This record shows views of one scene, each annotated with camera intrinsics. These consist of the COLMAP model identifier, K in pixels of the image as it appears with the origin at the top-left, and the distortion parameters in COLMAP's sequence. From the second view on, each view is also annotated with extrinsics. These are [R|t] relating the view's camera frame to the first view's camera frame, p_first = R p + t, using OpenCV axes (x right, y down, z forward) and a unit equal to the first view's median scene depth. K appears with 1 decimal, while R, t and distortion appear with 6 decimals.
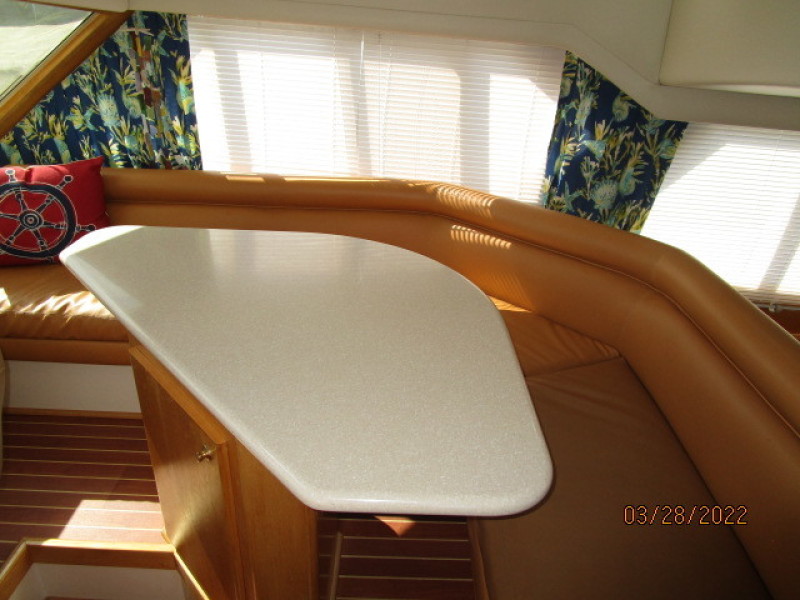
lens RADIAL K [[567.5, 0, 400.0], [0, 567.5, 300.0], [0, 0, 1]] dist [-0.035062, 0.017128]
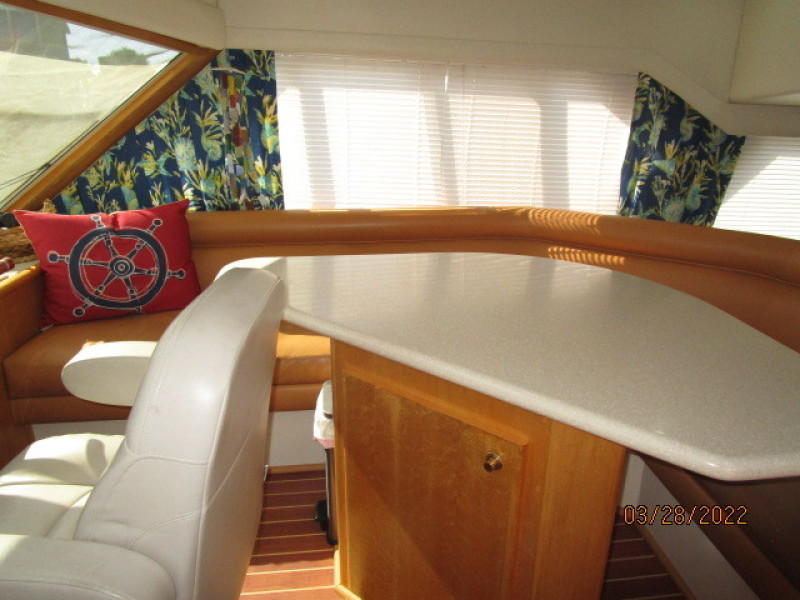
lens RADIAL K [[567.5, 0, 400.0], [0, 567.5, 300.0], [0, 0, 1]] dist [-0.035062, 0.017128]
pose [[0.992126, -0.075339, 0.100051, -0.271895], [0.086095, 0.990422, -0.107947, 0.046716], [-0.090960, 0.115711, 0.989109, 0.039200]]
